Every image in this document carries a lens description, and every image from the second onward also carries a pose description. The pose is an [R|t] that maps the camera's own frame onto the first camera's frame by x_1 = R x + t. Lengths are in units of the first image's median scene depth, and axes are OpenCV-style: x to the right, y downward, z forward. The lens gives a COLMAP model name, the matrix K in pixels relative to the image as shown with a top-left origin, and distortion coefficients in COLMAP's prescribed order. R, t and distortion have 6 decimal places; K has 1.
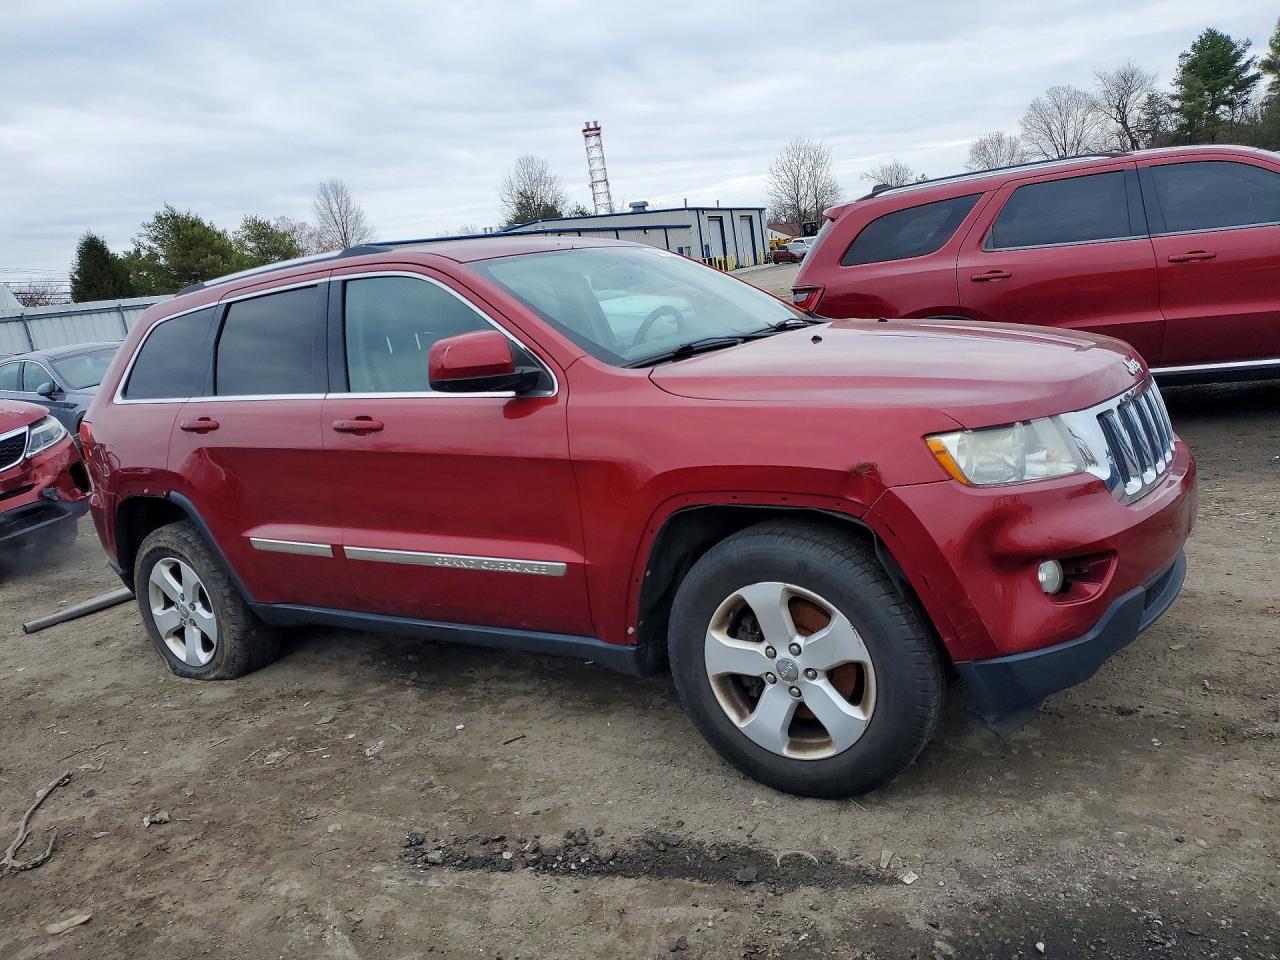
lens RADIAL K [[984.7, 0, 640.0], [0, 984.7, 480.0], [0, 0, 1]] dist [0.002378, 0.003879]
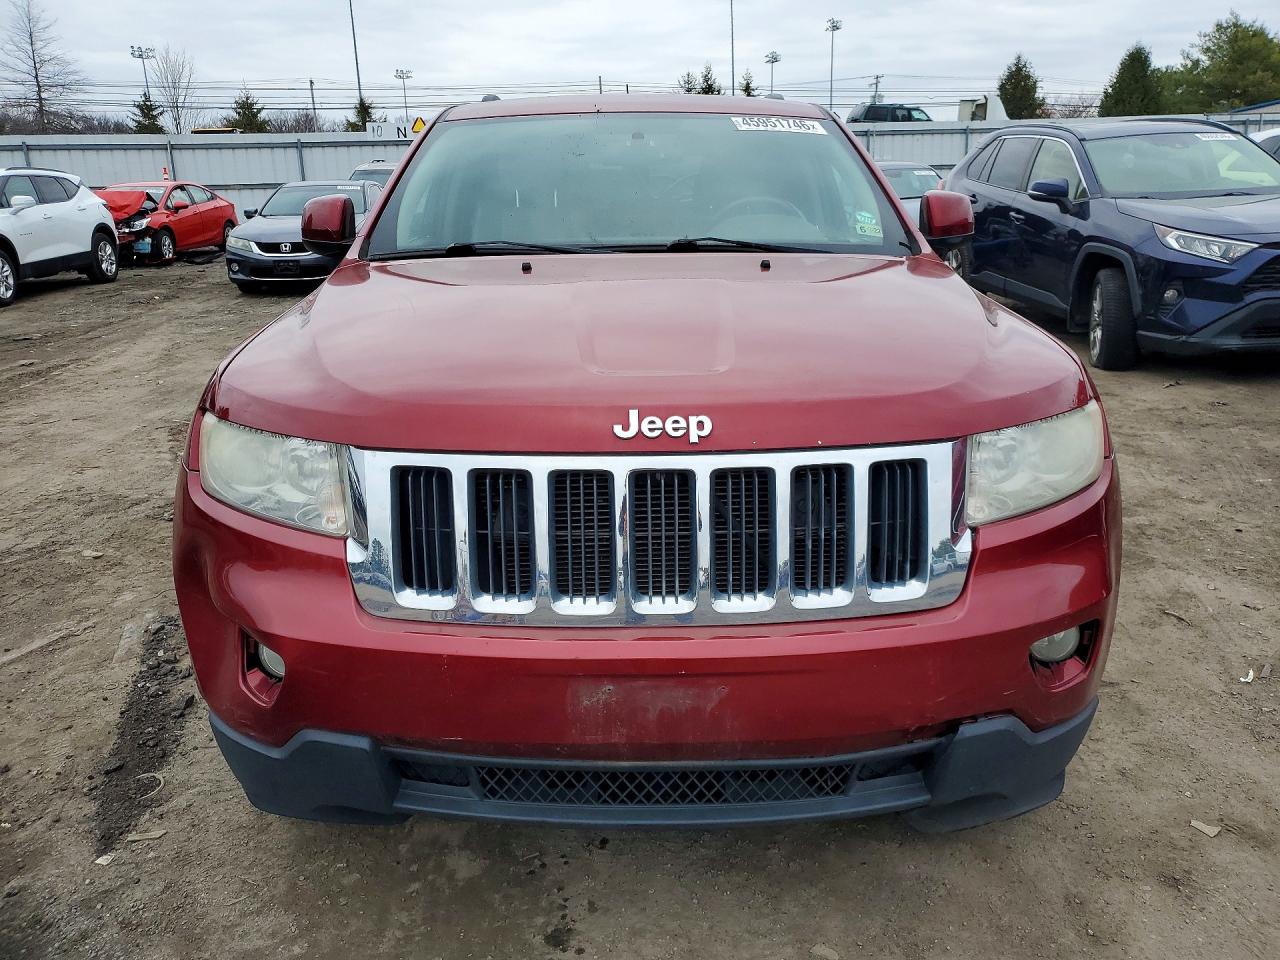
lens RADIAL K [[999.9, 0, 638.5], [0, 999.9, 442.4], [0, 0, 1]] dist [0.016856, 0.011931]
pose [[0.578819, 0.318431, -0.750713, 0.770358], [-0.216817, 0.947565, 0.234759, -0.200925], [0.786104, 0.026885, 0.617510, 0.531969]]
